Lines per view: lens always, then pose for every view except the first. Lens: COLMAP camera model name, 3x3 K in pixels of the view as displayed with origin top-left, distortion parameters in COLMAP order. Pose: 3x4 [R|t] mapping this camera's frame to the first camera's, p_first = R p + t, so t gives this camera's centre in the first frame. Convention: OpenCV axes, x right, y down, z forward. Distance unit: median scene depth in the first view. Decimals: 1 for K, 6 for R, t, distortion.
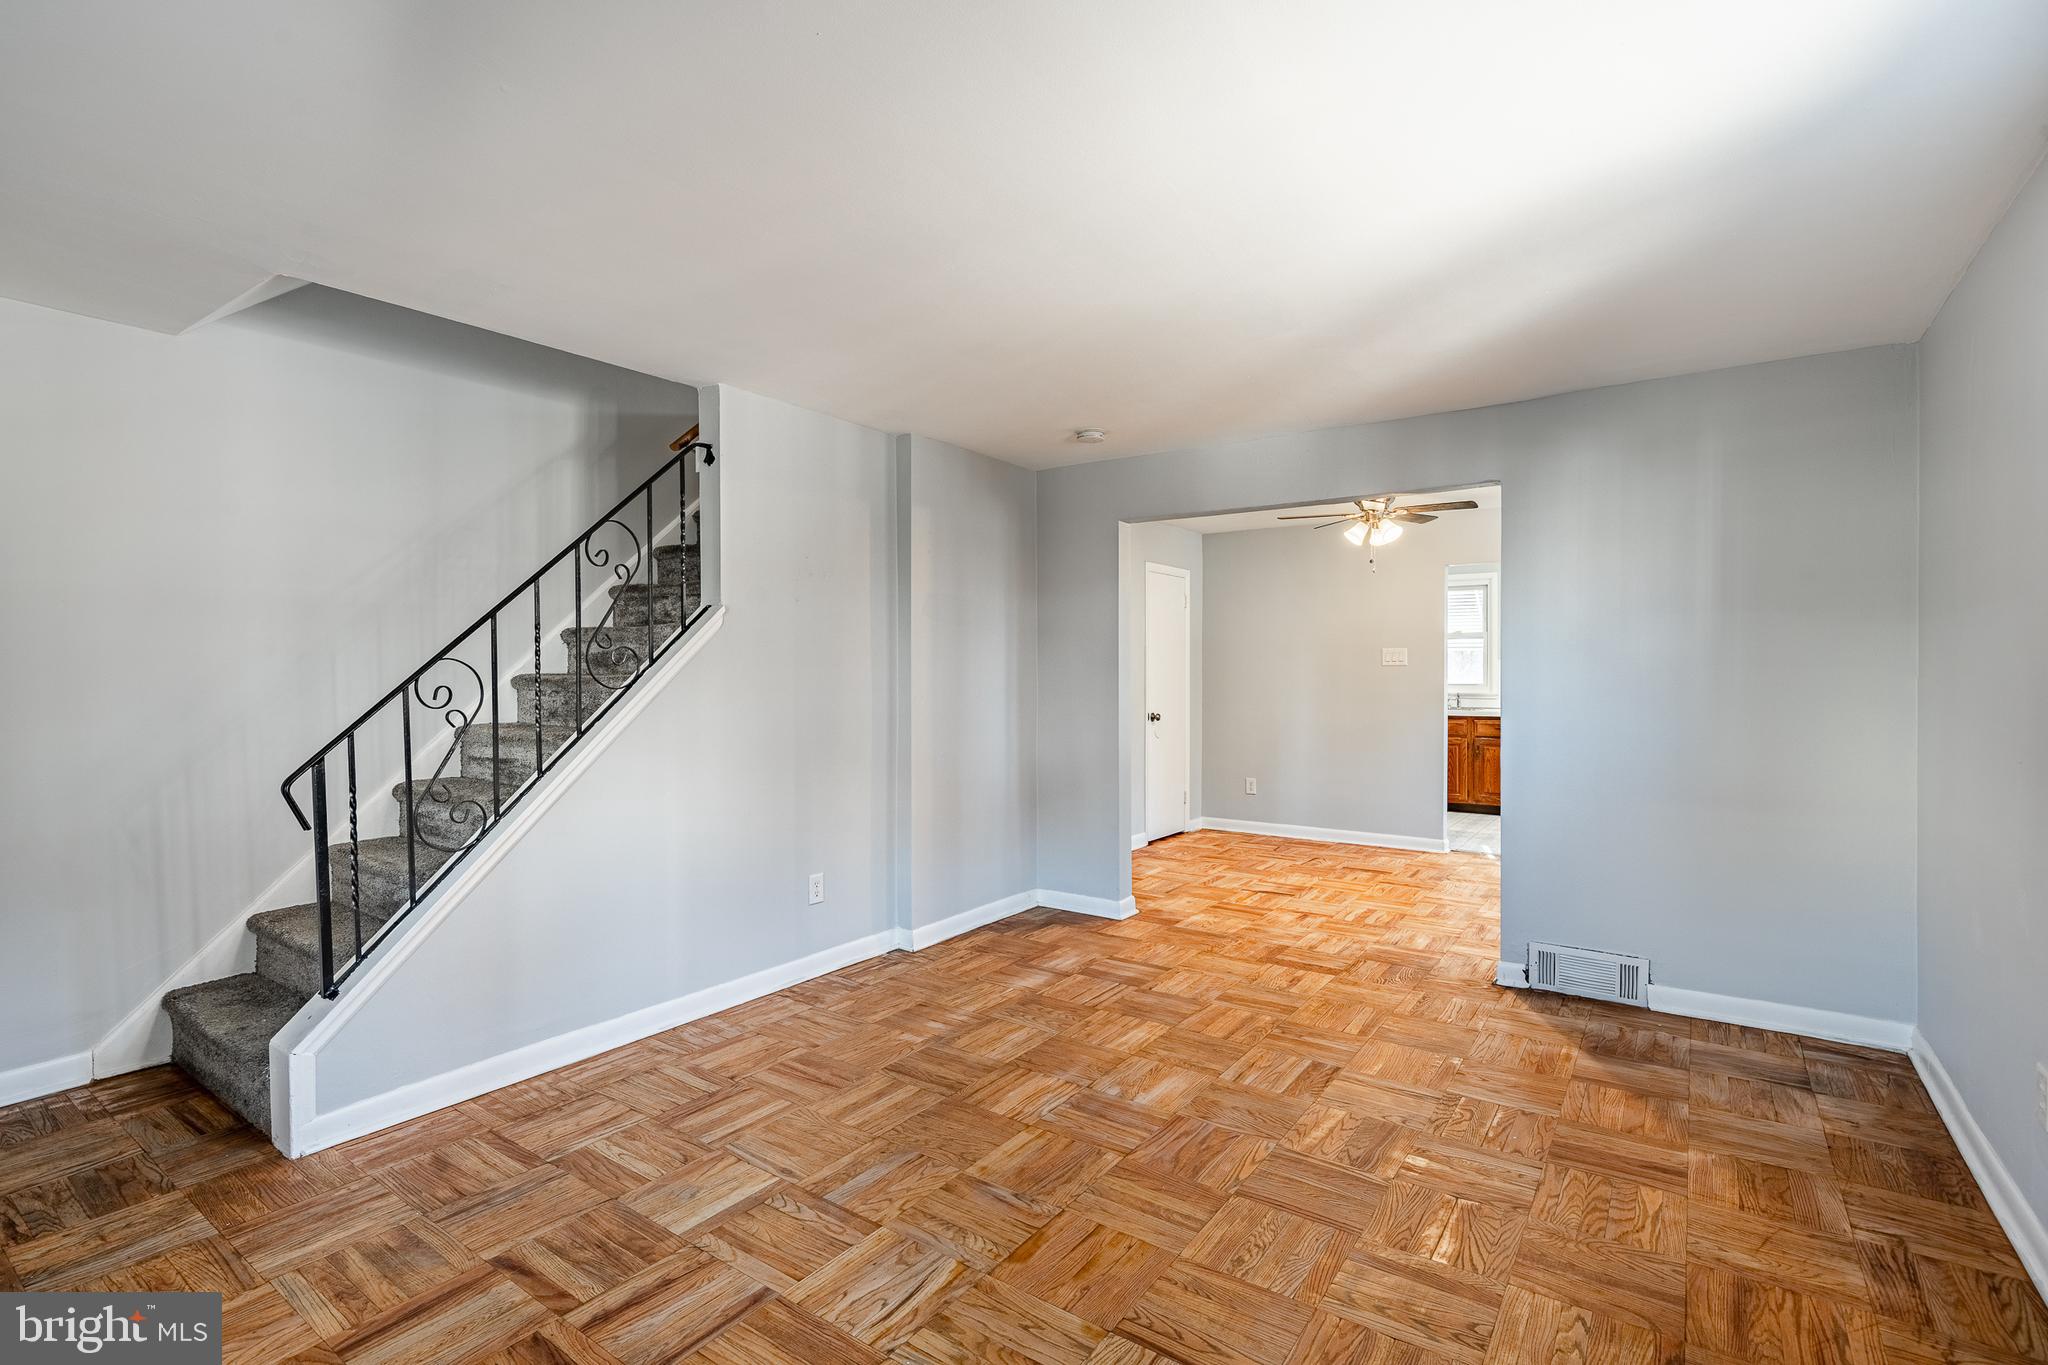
lens RADIAL K [[955.5, 0, 1001.9], [0, 955.5, 676.8], [0, 0, 1]] dist [0.000573, -0.000507]
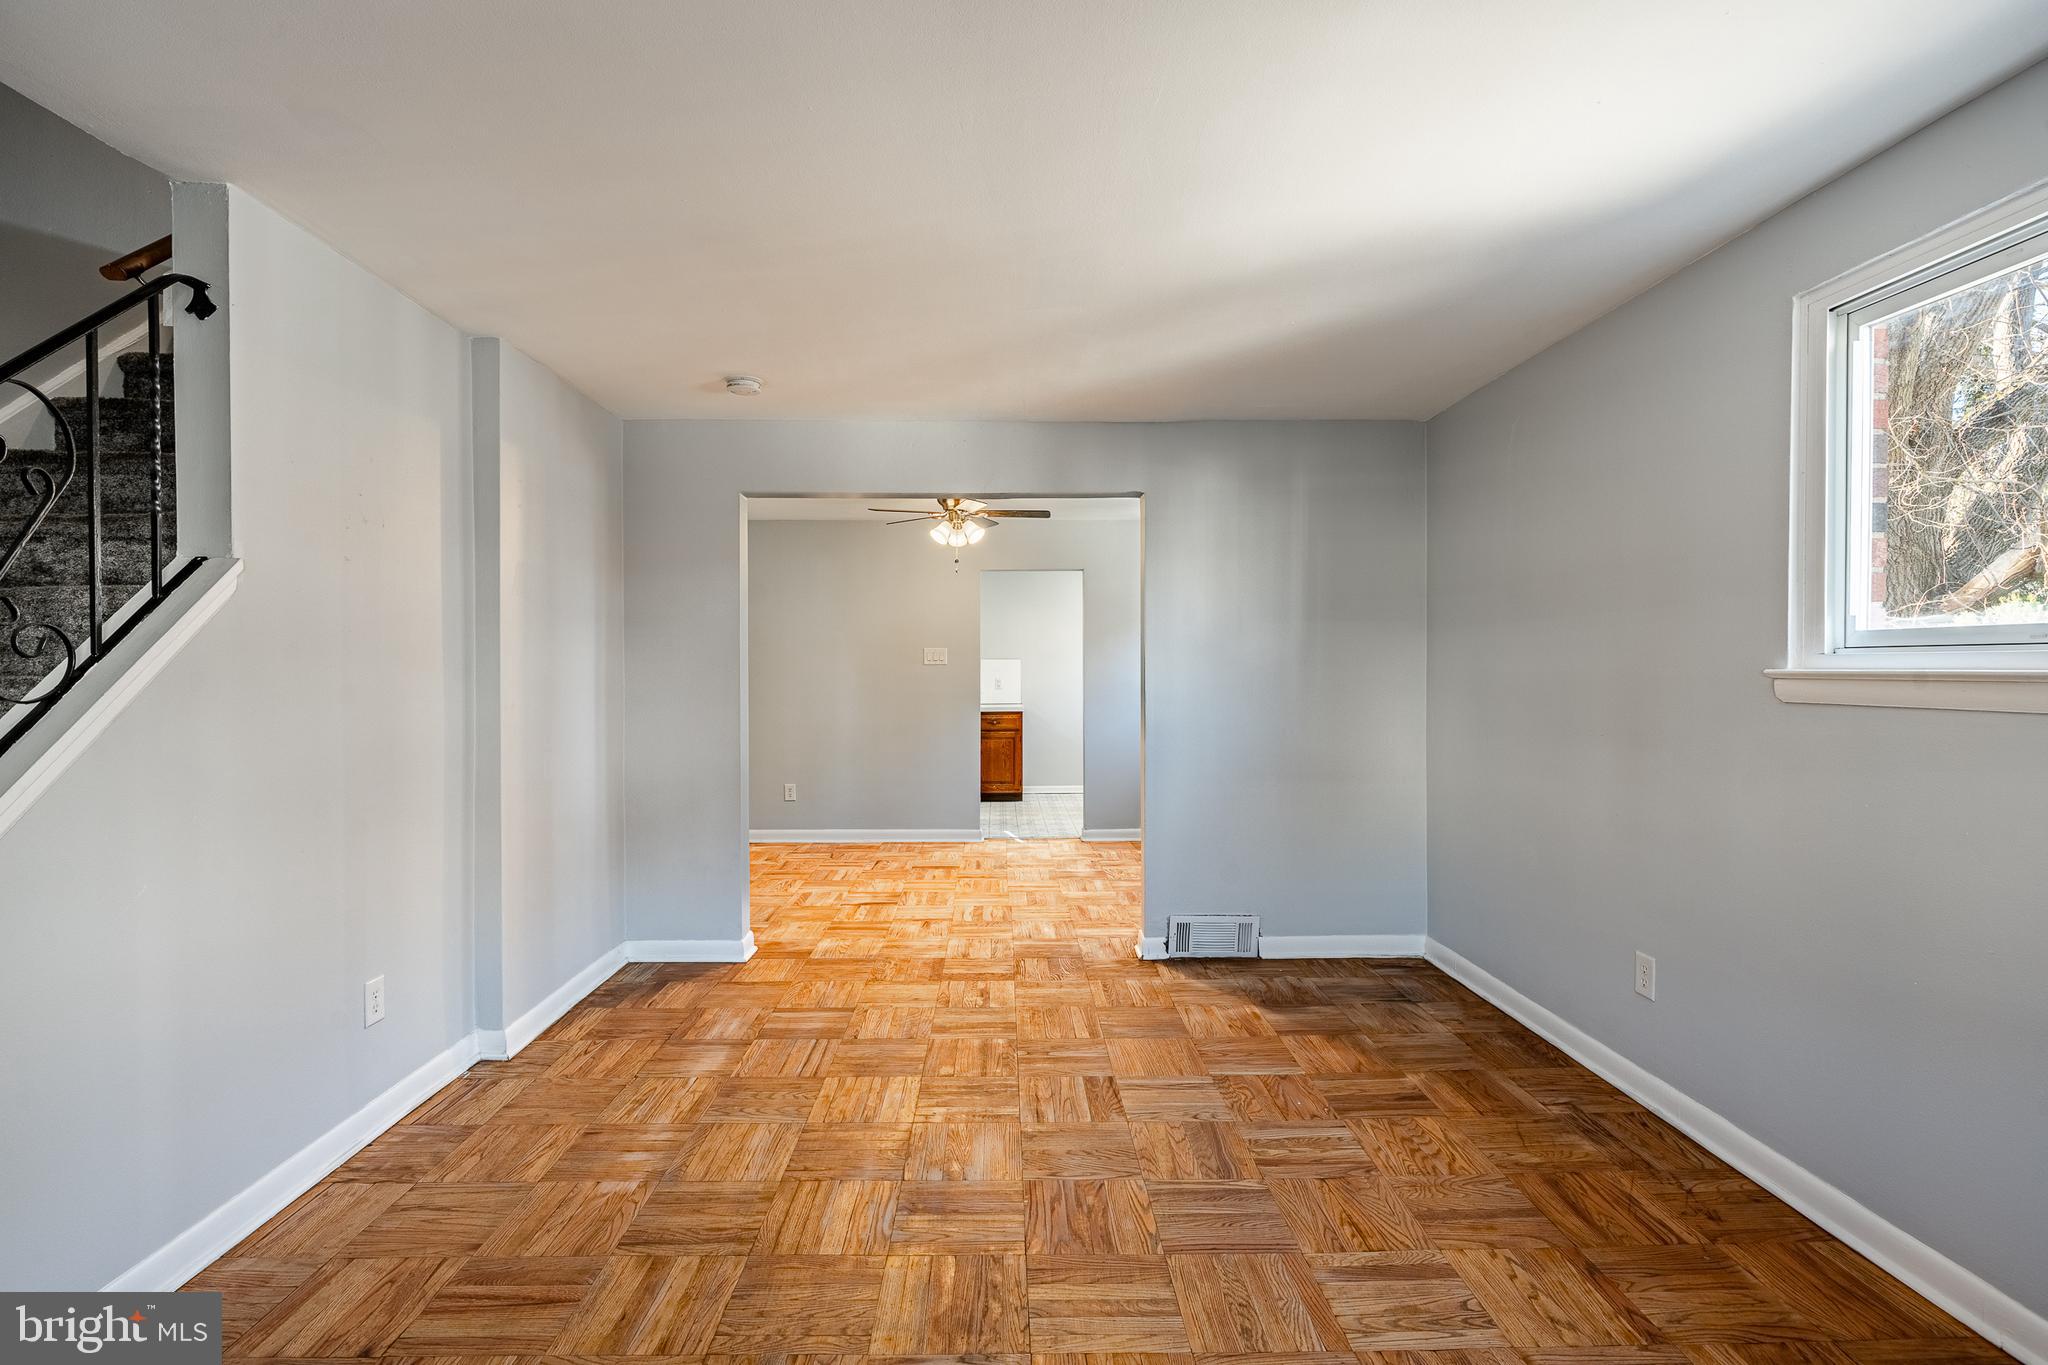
lens RADIAL K [[955.5, 0, 1005.6], [0, 955.5, 678.6], [0, 0, 1]] dist [0.000573, -0.000507]
pose [[0.804084, -0.005769, 0.594487, -0.266624], [0.004345, 0.999983, 0.003827, -0.000525], [-0.594499, -0.000494, 0.804096, 0.243420]]
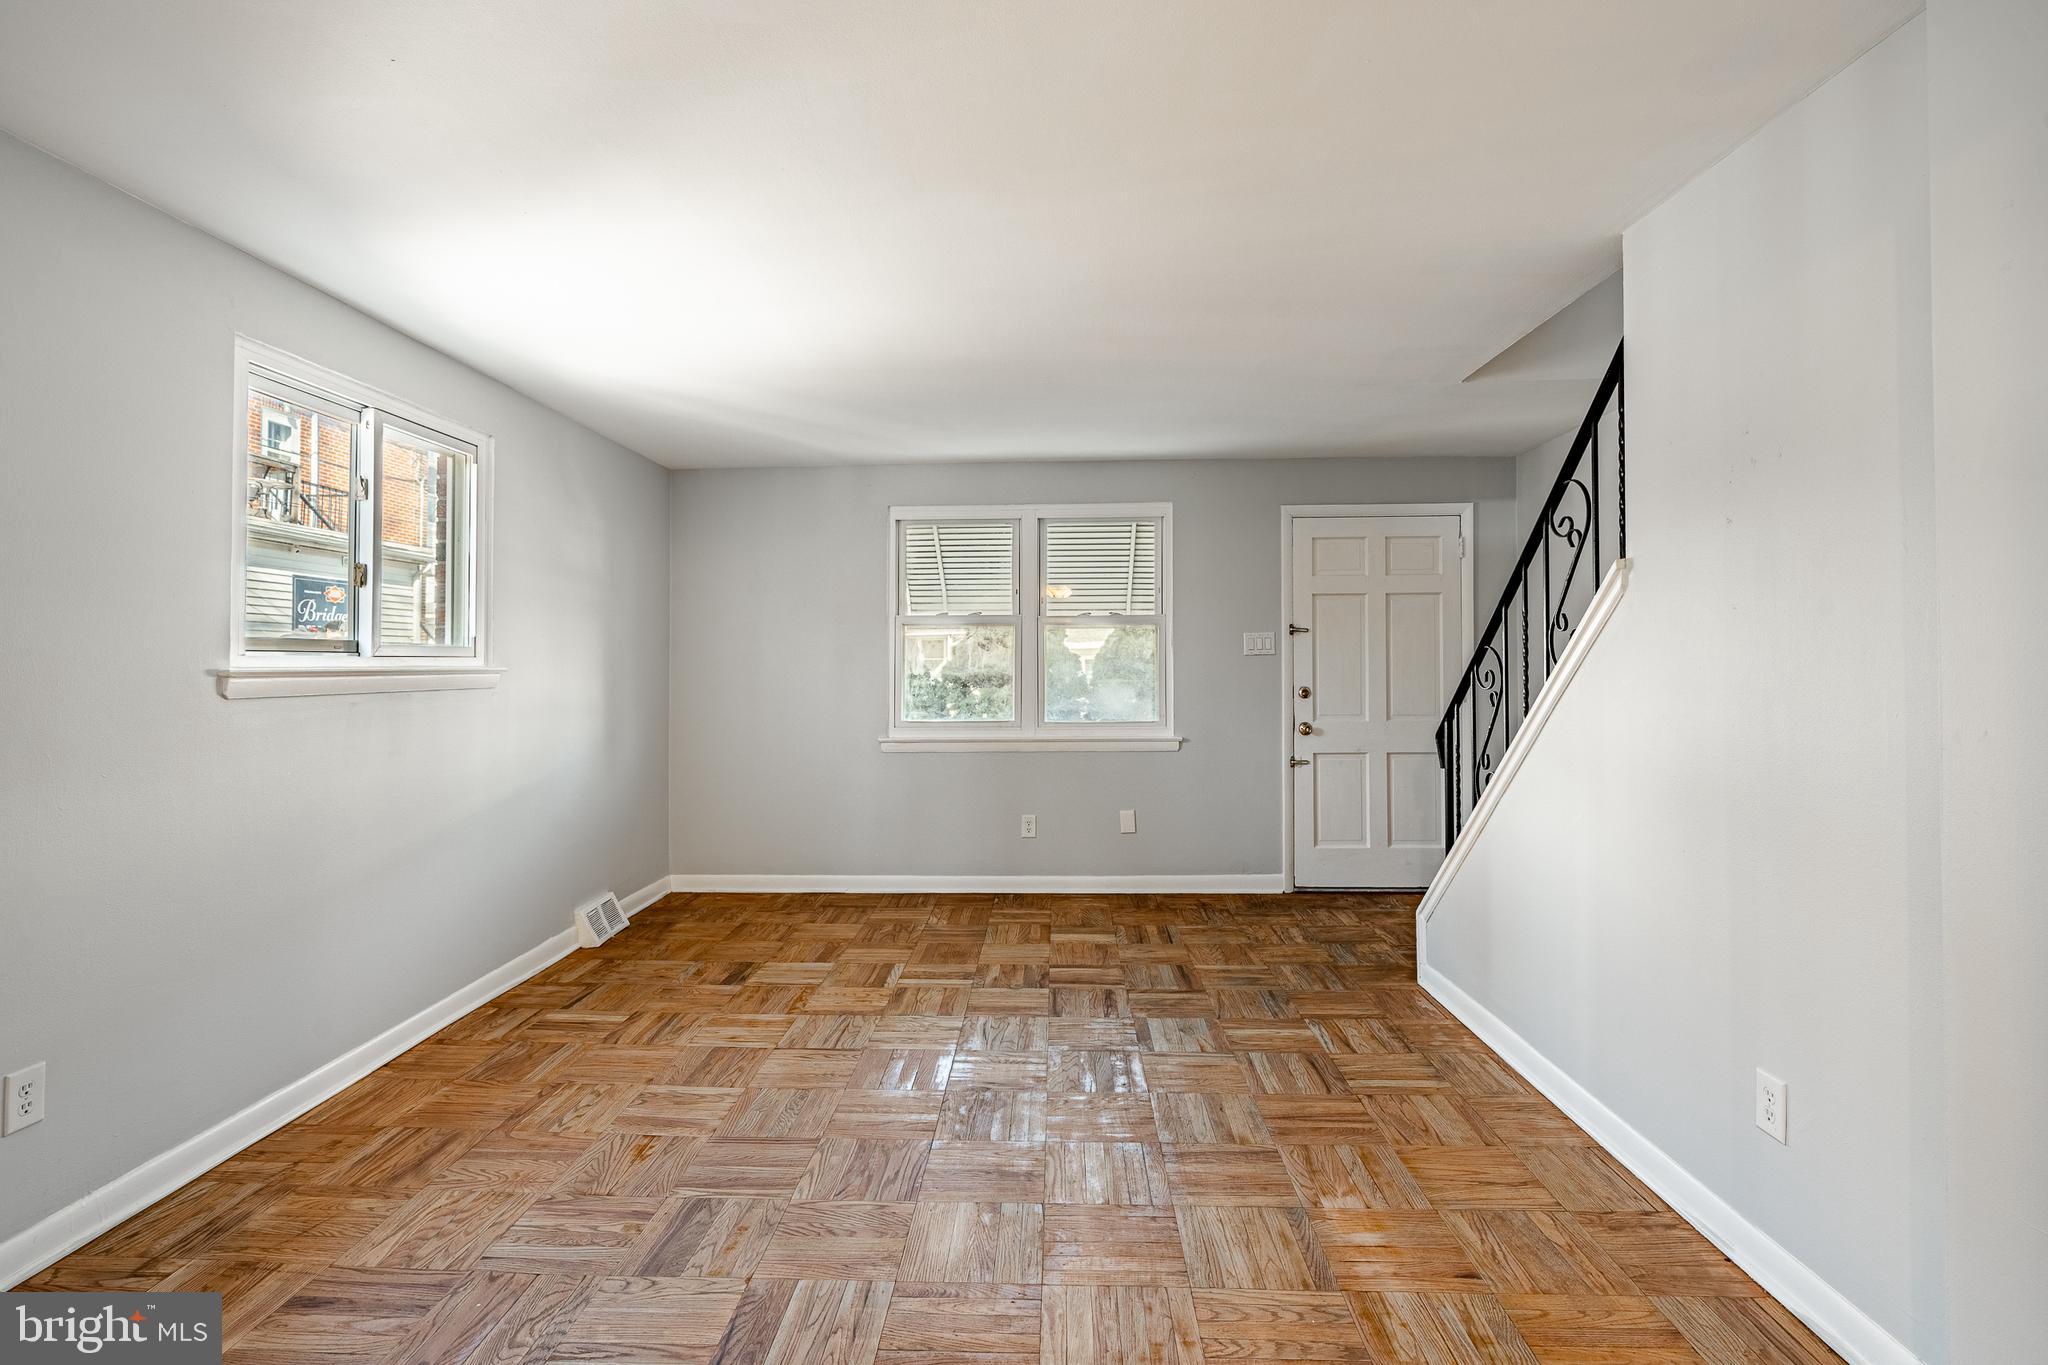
lens RADIAL K [[955.5, 0, 1029.9], [0, 955.5, 684.7], [0, 0, 1]] dist [0.000573, -0.000507]
pose [[-0.823317, 0.019407, -0.567250, 0.434102], [0.005523, 0.999642, 0.026184, -0.006215], [0.567555, 0.018425, -0.823129, 1.339135]]
